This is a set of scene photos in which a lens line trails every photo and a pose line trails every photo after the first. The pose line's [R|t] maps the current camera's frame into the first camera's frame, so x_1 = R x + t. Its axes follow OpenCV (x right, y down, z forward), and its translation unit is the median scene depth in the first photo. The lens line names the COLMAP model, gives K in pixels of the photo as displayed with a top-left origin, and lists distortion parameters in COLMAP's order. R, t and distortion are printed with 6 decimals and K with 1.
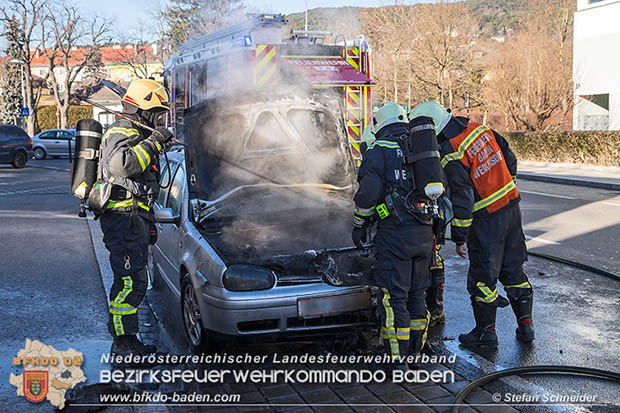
lens RADIAL K [[778.1, 0, 321.4], [0, 778.1, 235.2], [0, 0, 1]] dist [0.061535, 0.000000]
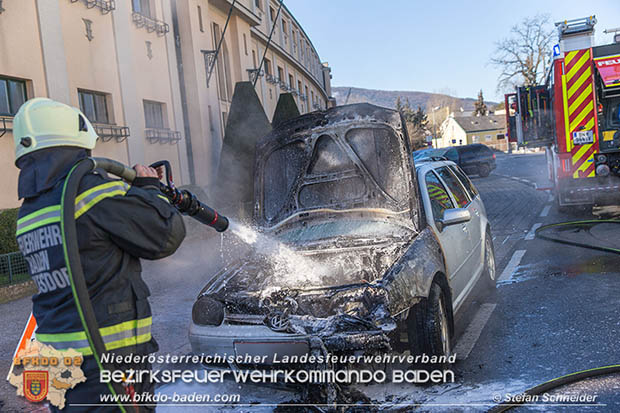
lens RADIAL K [[590.8, 0, 307.4], [0, 590.8, 208.9], [0, 0, 1]] dist [-0.004859, 0.000000]
pose [[0.694767, -0.005838, -0.719211, 0.430995], [-0.009612, 0.999802, -0.017401, -0.052270], [0.719170, 0.019003, 0.694574, 0.461659]]
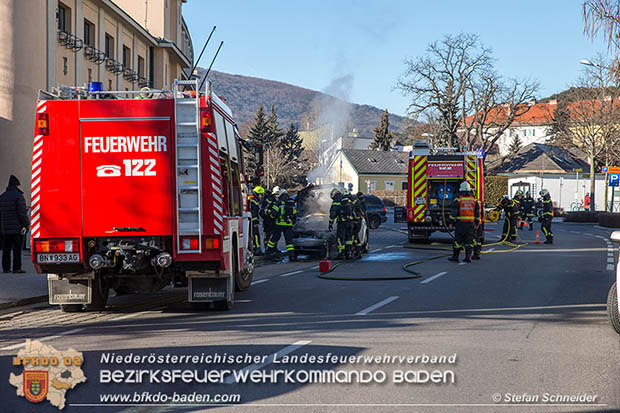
lens RADIAL K [[1473.9, 0, 256.4], [0, 1473.9, 186.9], [0, 0, 1]] dist [-0.225429, 0.000000]
pose [[0.823533, 0.016204, -0.567037, 3.099419], [-0.098993, 0.988359, -0.115527, 0.540481], [0.558564, 0.151273, 0.815550, -4.047165]]
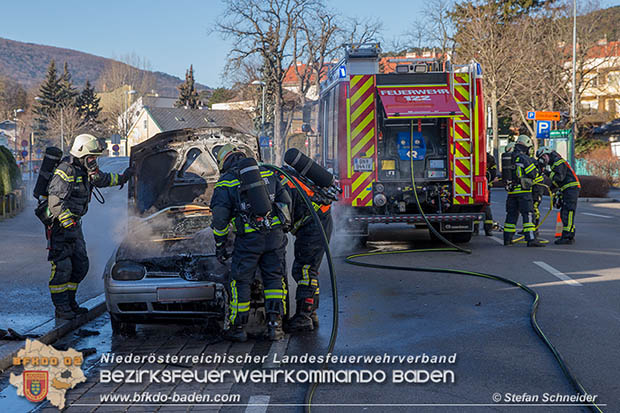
lens RADIAL K [[1159.1, 0, 261.7], [0, 1159.1, 216.1], [0, 0, 1]] dist [-0.310345, 0.000000]
pose [[0.911025, 0.019262, -0.411901, 0.763183], [-0.055349, 0.995581, -0.075860, 0.079983], [0.408620, 0.091908, 0.908065, -0.597696]]
